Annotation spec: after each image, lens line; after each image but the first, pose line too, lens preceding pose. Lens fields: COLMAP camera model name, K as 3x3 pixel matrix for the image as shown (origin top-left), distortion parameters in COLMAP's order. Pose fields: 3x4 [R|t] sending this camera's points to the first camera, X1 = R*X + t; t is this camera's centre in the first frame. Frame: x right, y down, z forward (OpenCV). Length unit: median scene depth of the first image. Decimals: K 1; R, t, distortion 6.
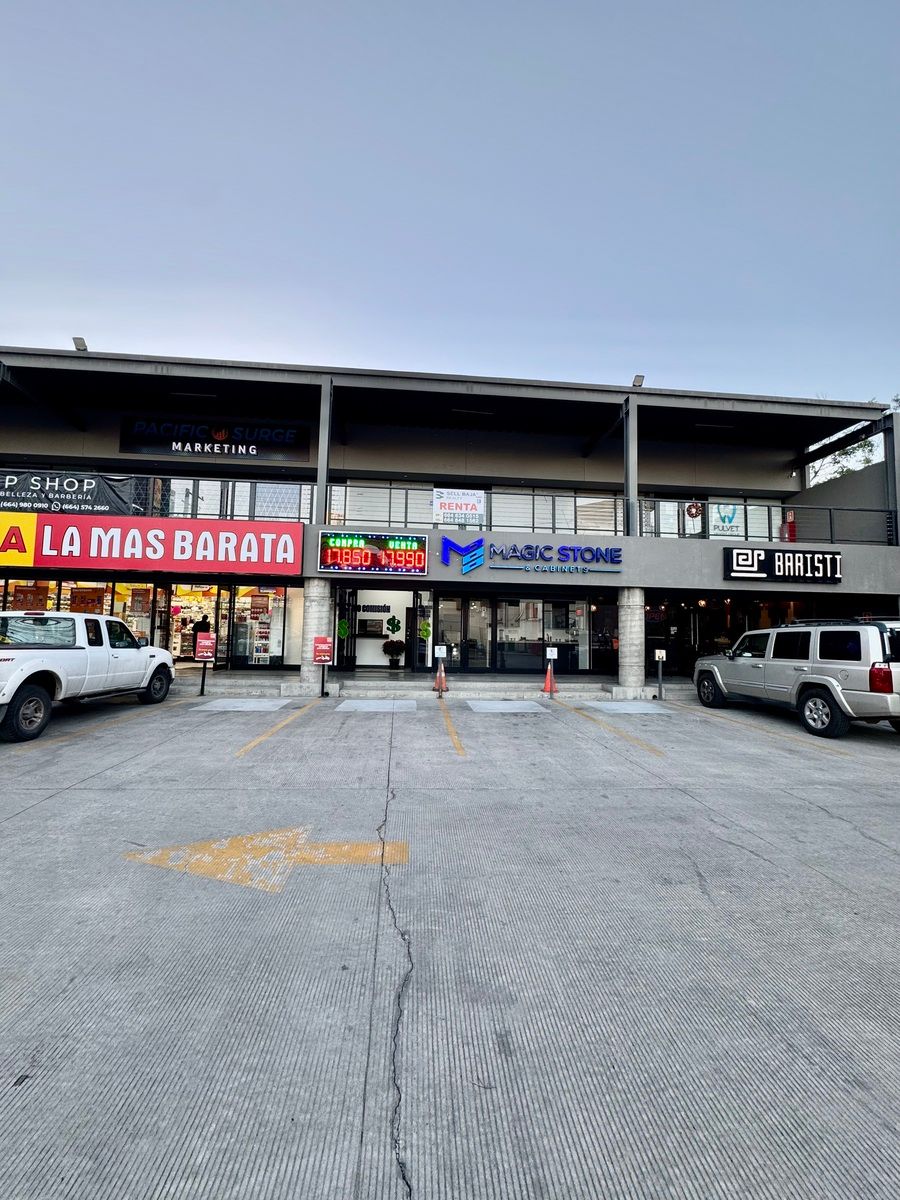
lens RADIAL K [[482.9, 0, 453.4], [0, 482.9, 601.0], [0, 0, 1]] dist [0.000583, -0.000088]
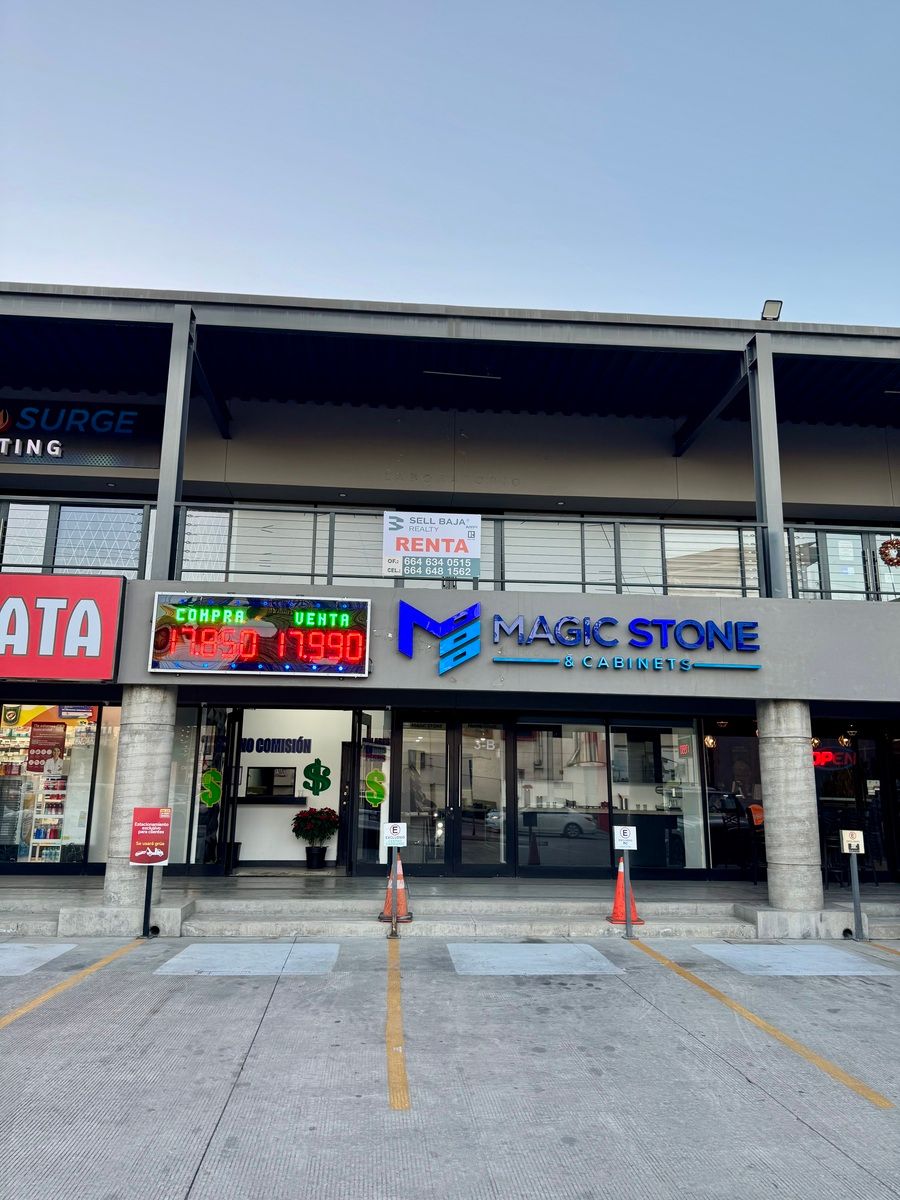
lens RADIAL K [[845.4, 0, 447.2], [0, 845.4, 605.5], [0, 0, 1]] dist [0.072781, -0.102427]
pose [[0.999817, -0.009780, -0.016413, 0.040860], [0.007343, 0.989772, -0.142468, -0.002156], [0.017639, 0.142321, 0.989663, 0.115710]]
